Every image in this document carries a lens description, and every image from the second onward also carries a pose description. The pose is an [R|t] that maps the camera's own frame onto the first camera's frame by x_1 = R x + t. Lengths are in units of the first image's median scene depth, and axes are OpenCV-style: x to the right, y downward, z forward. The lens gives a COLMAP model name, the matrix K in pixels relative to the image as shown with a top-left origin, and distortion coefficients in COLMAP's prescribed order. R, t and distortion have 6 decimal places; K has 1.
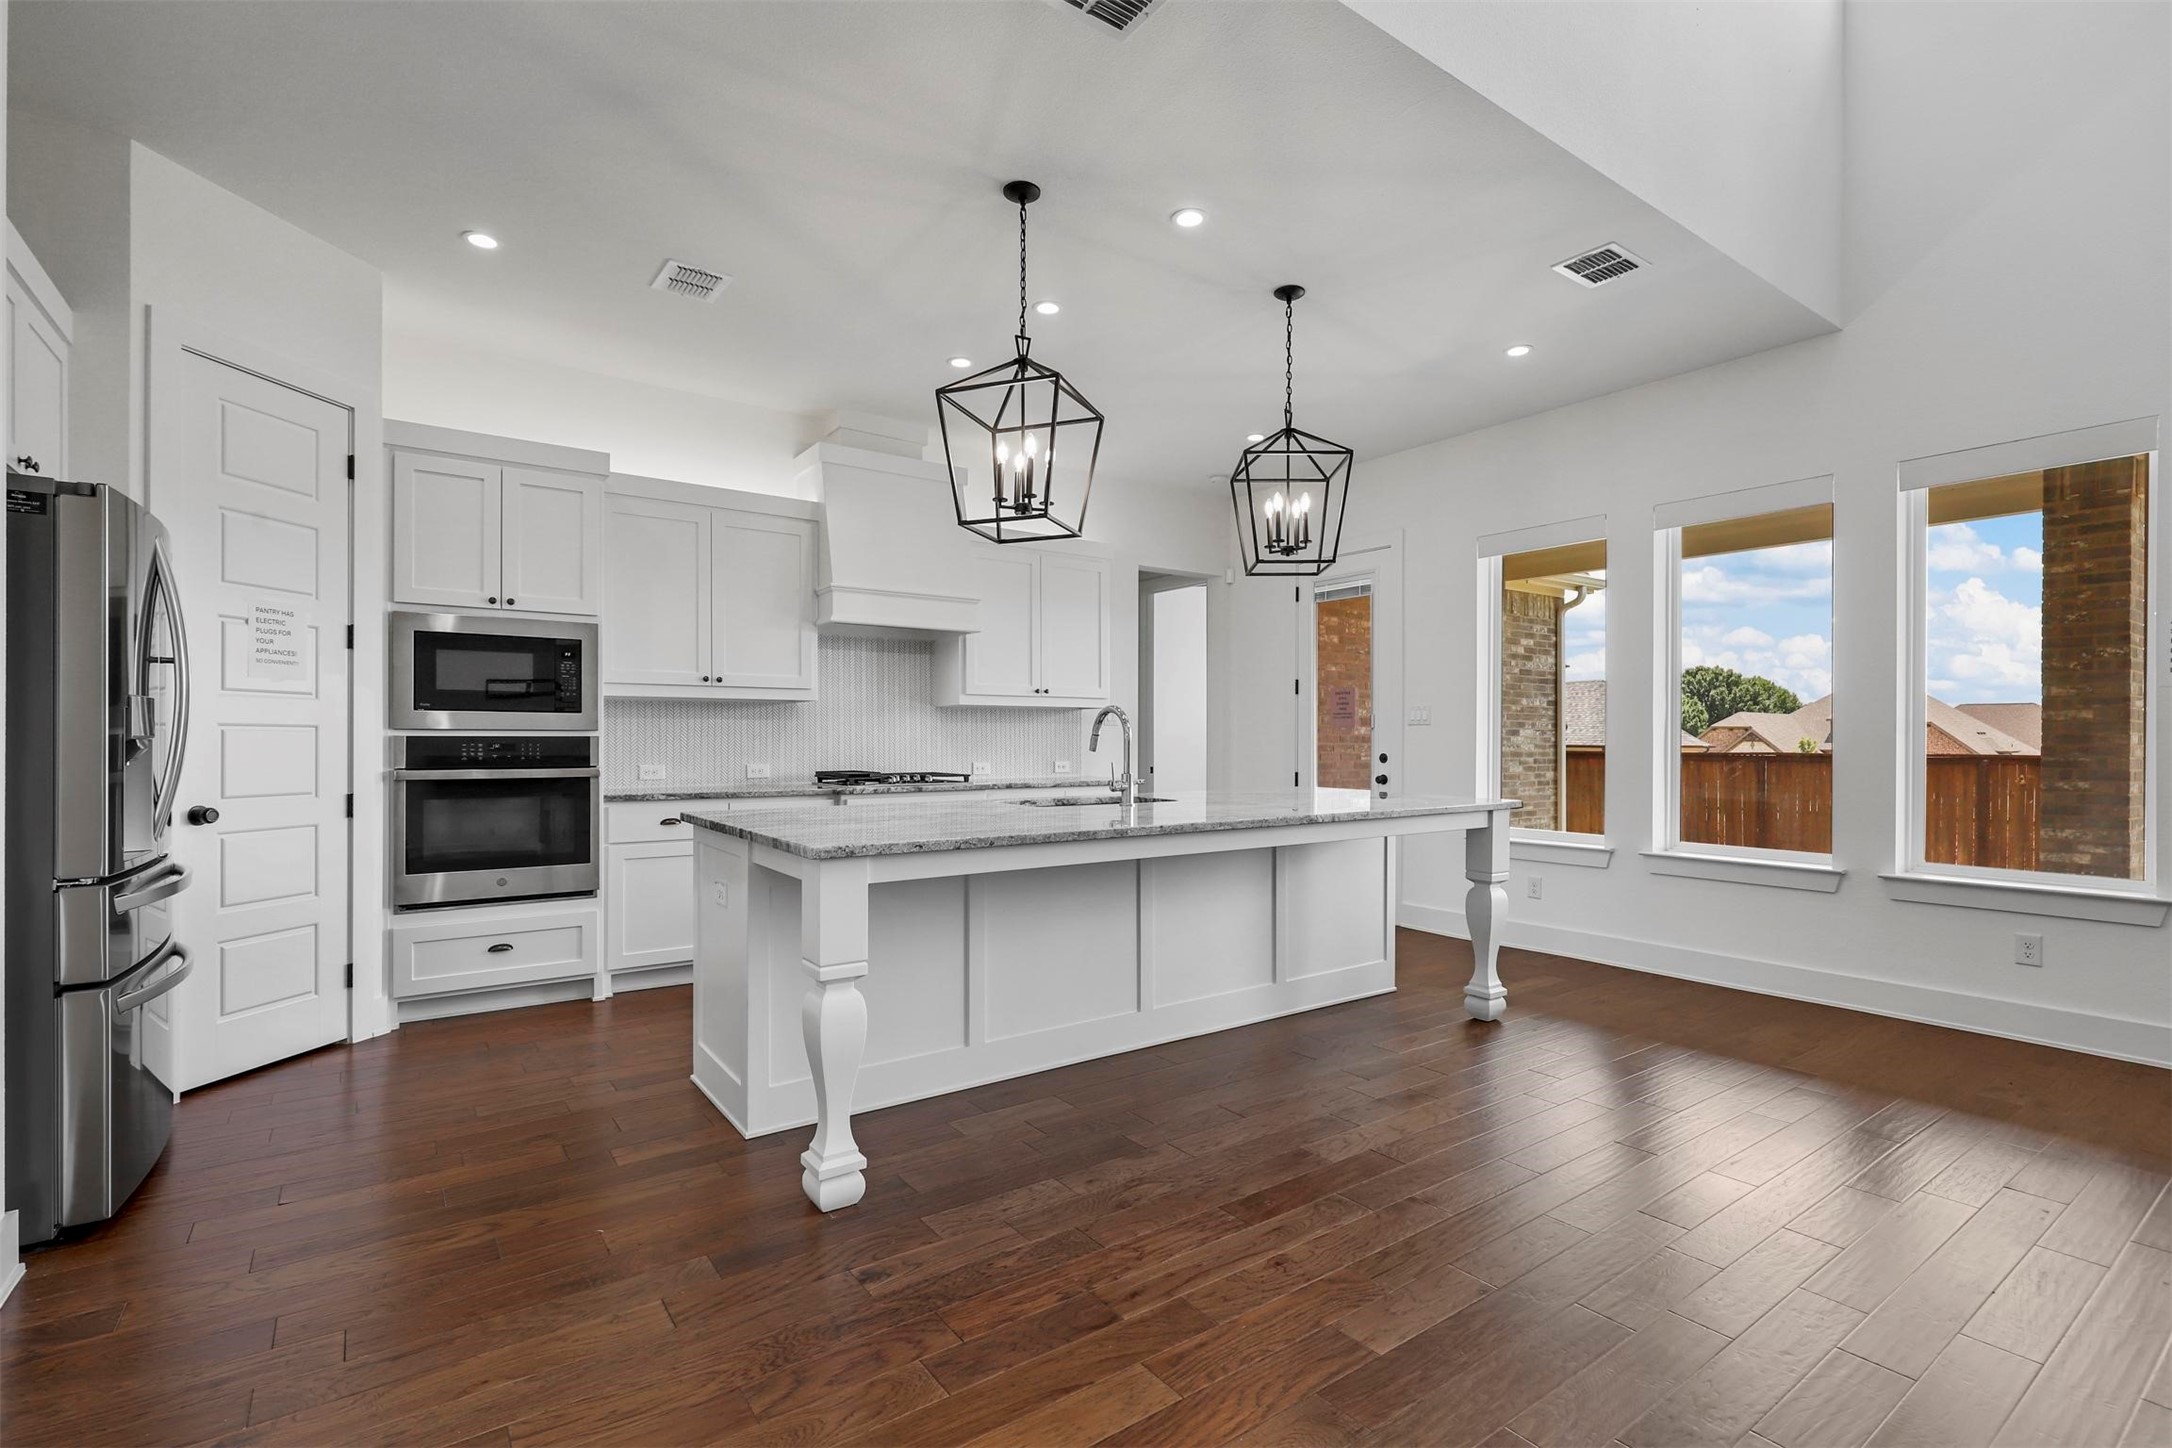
lens RADIAL K [[989.1, 0, 1087.0], [0, 989.1, 743.0], [0, 0, 1]] dist [-0.007767, 0.001583]
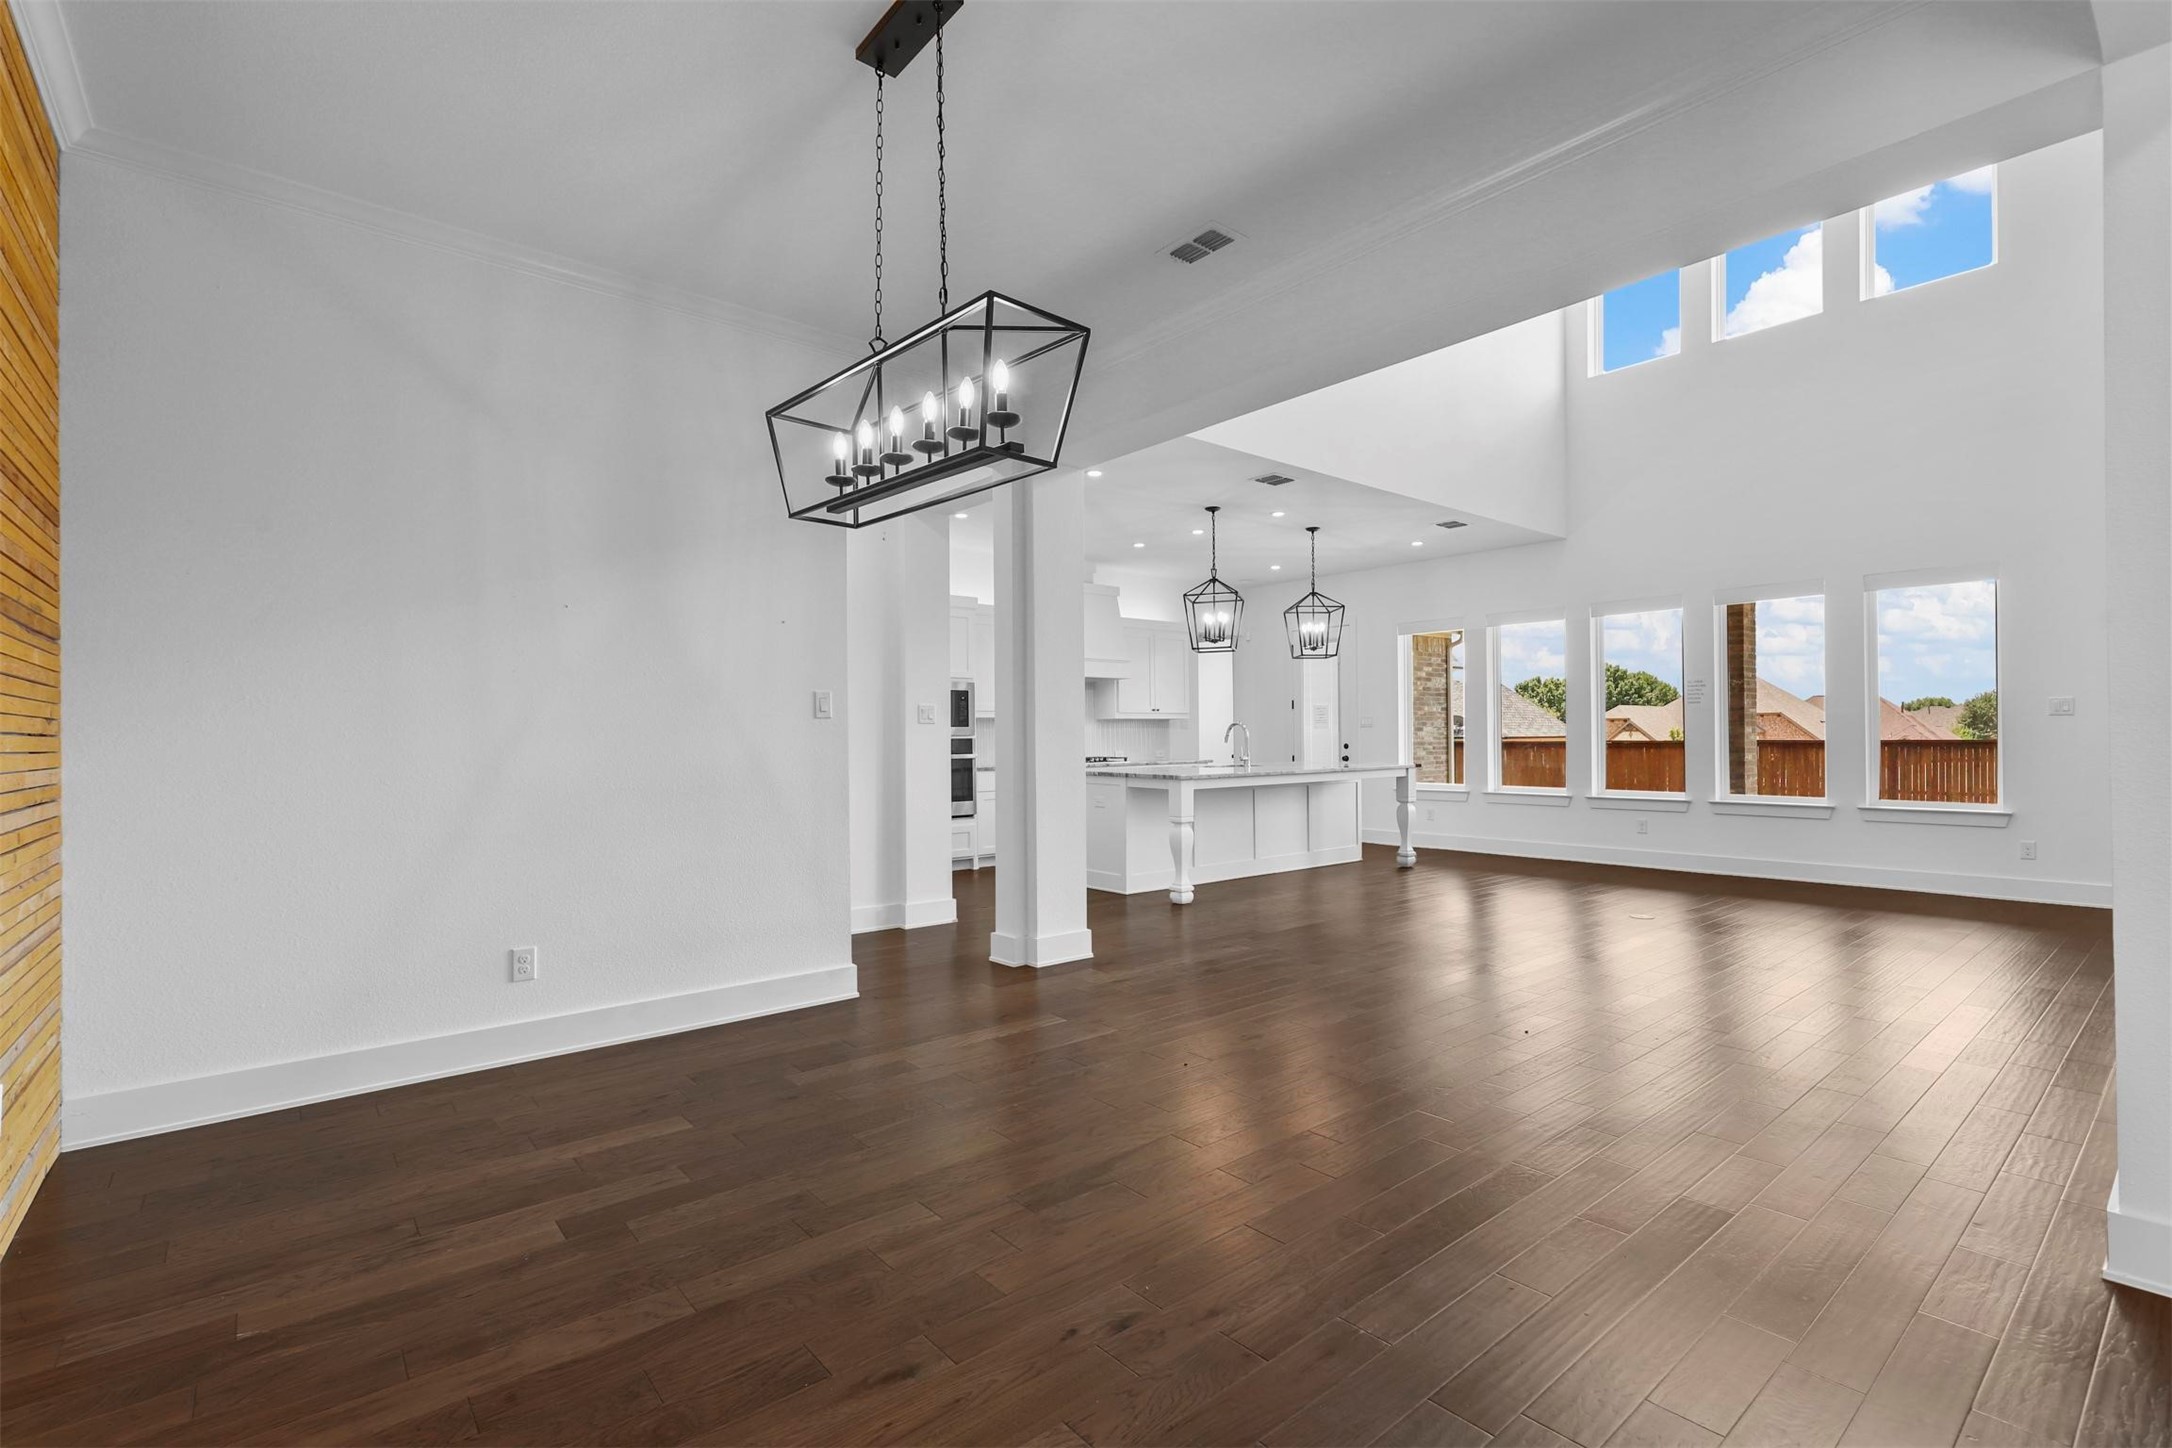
lens RADIAL K [[989.1, 0, 1078.6], [0, 989.1, 730.0], [0, 0, 1]] dist [-0.007767, 0.001583]
pose [[0.997426, -0.010588, 0.070915, -0.393789], [0.011251, 0.999896, -0.008967, -0.002860], [-0.070813, 0.009741, 0.997442, -0.945769]]
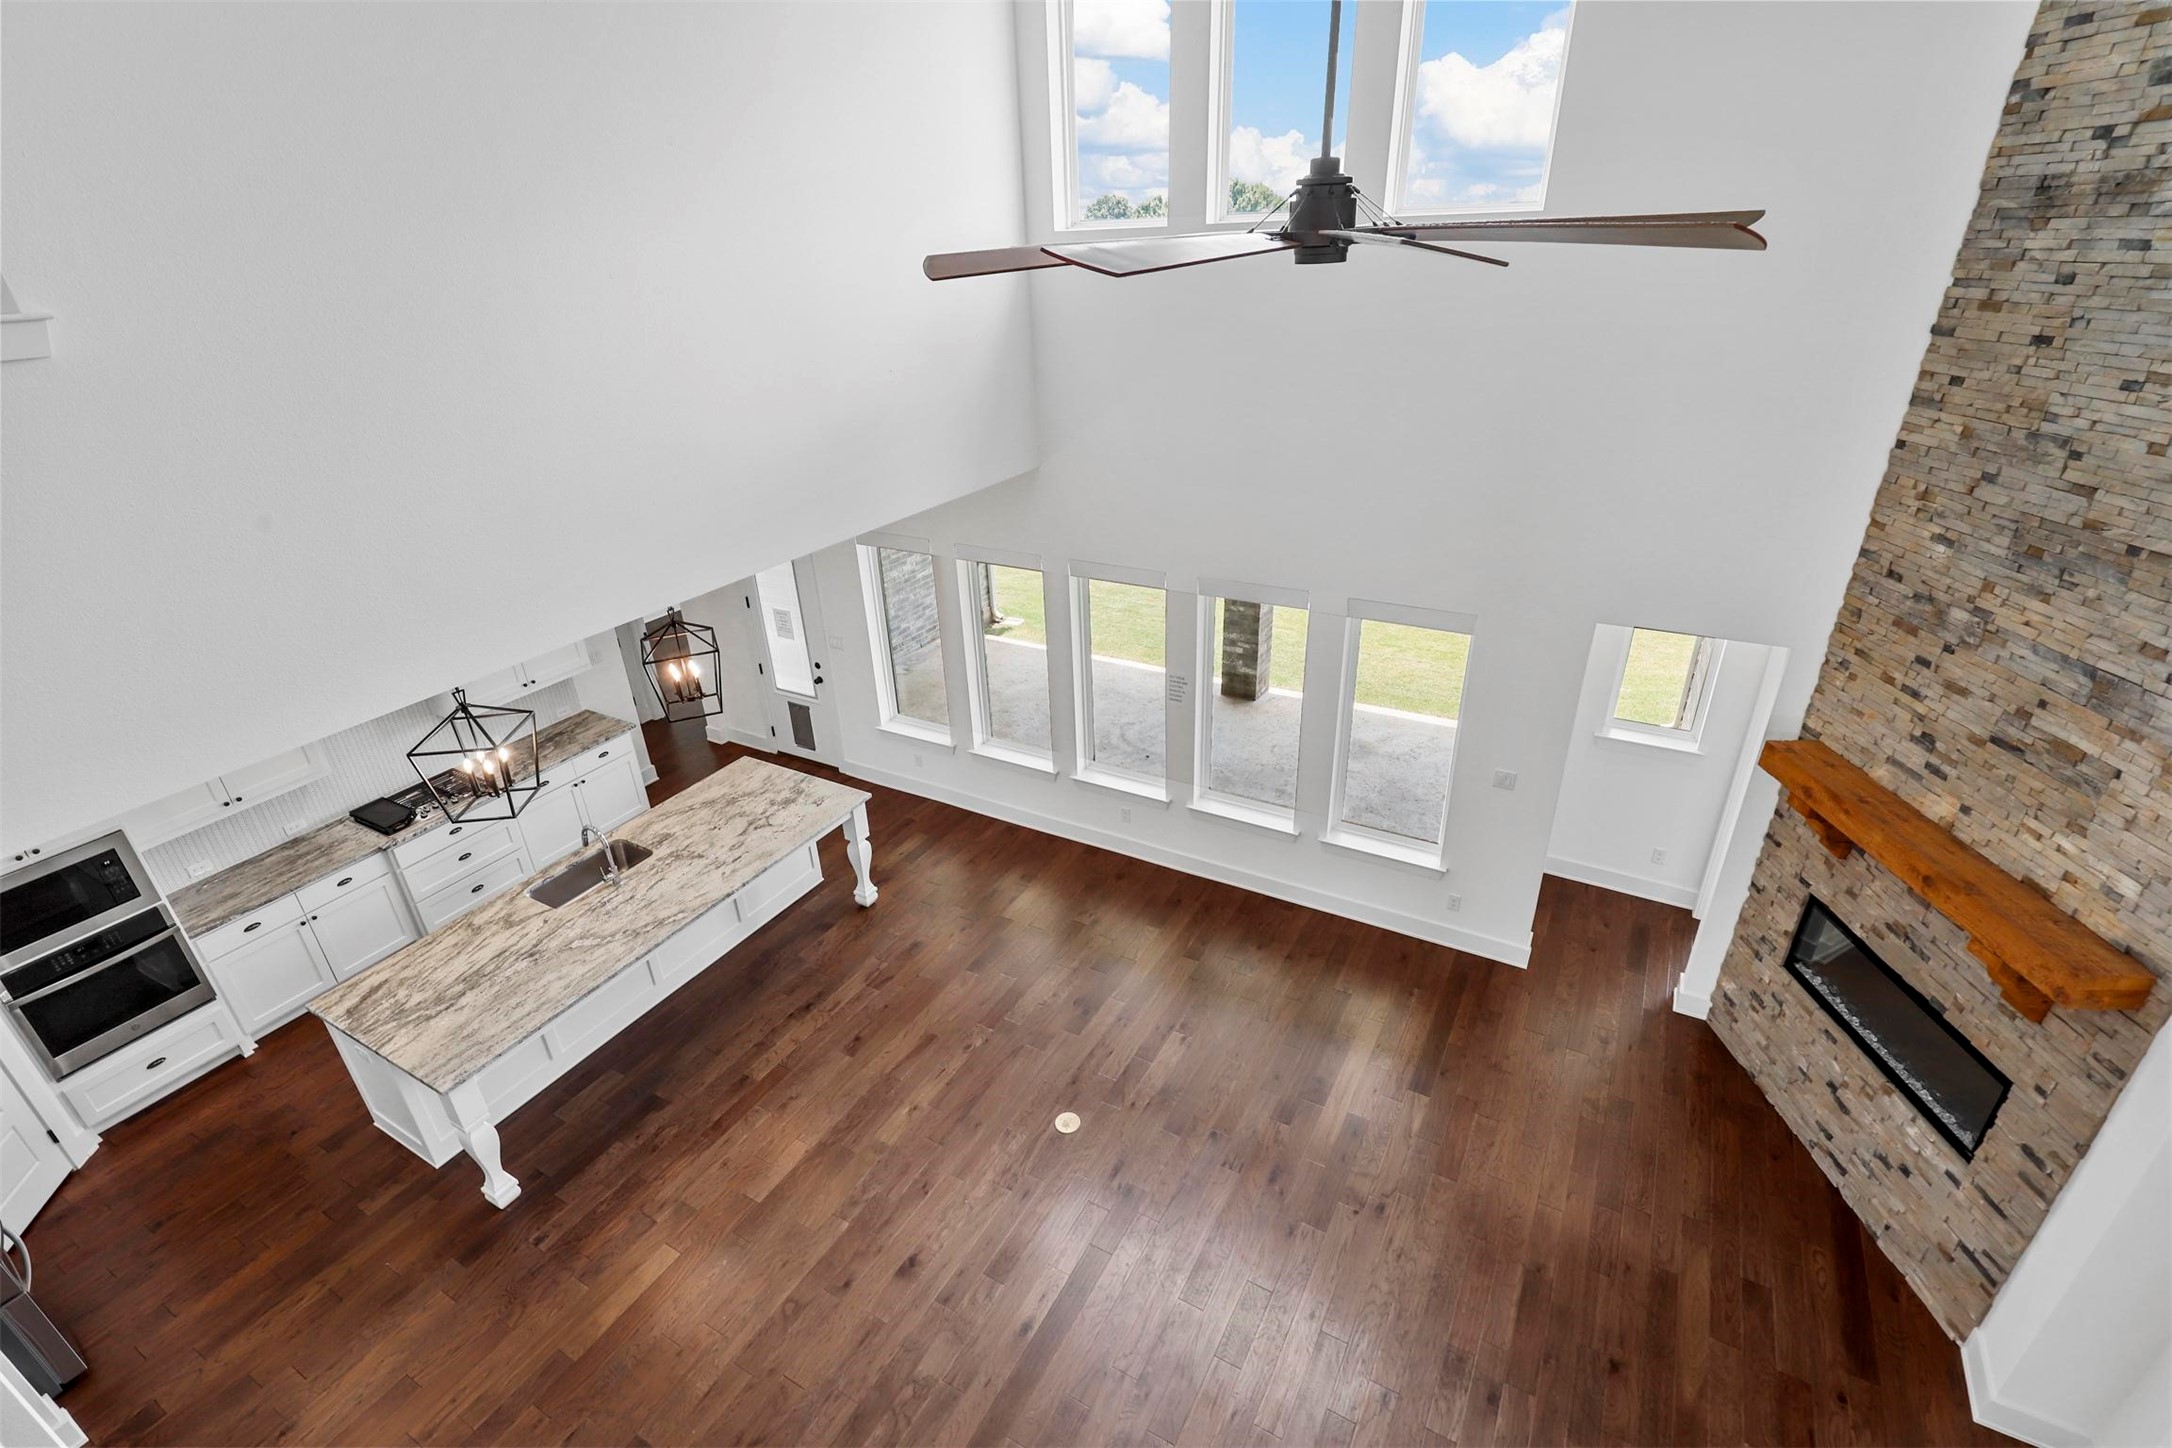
lens RADIAL K [[989.1, 0, 1096.6], [0, 989.1, 730.3], [0, 0, 1]] dist [-0.007767, 0.001583]
pose [[0.904684, -0.213391, 0.368797, 0.167282], [0.024240, 0.889926, 0.455460, -0.704947], [-0.425393, -0.403108, 0.810275, -0.430713]]
